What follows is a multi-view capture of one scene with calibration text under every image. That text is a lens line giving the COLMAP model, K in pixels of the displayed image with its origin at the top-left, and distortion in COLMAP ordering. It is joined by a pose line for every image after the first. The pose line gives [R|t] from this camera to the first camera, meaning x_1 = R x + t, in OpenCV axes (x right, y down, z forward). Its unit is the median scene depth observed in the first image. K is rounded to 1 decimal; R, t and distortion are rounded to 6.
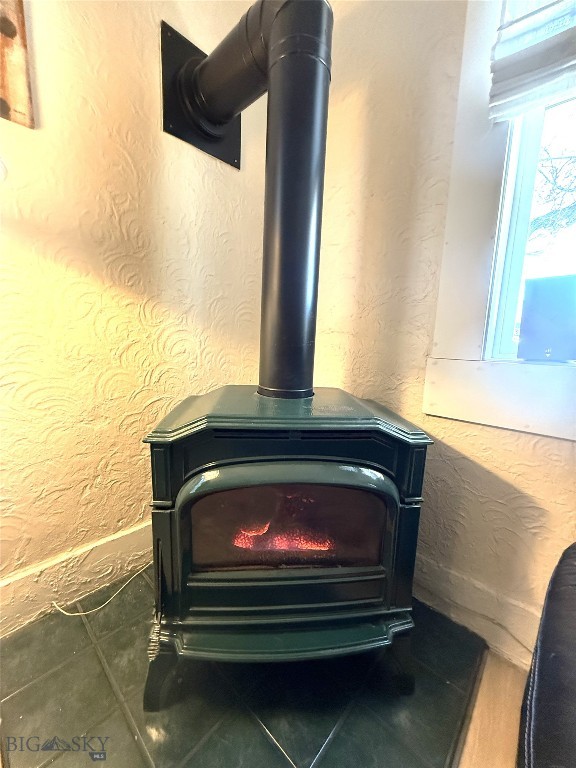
lens RADIAL K [[303.6, 0, 291.7], [0, 303.6, 384.2], [0, 0, 1]] dist [-0.009818, 0.000140]
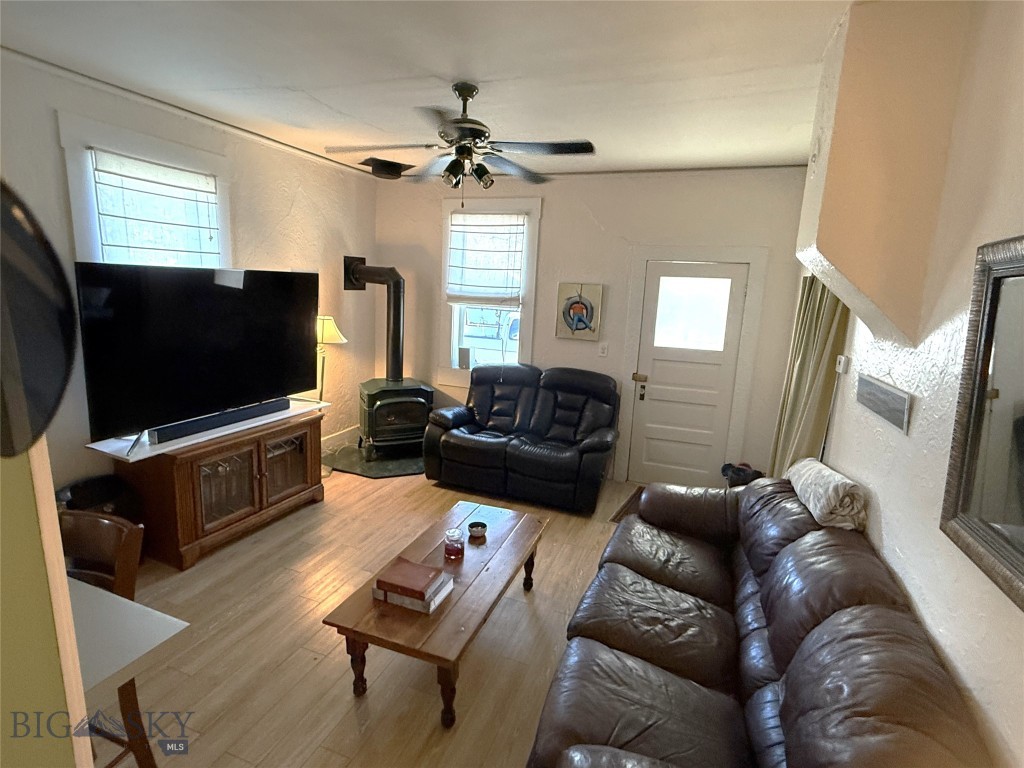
lens RADIAL K [[509.6, 0, 511.2], [0, 509.6, 385.3], [0, 0, 1]] dist [-0.000571, -0.000370]
pose [[0.927466, -0.058092, 0.369366, -0.892599], [0.032069, 0.996576, 0.076213, -0.293594], [-0.372529, -0.058840, 0.926153, -4.581000]]
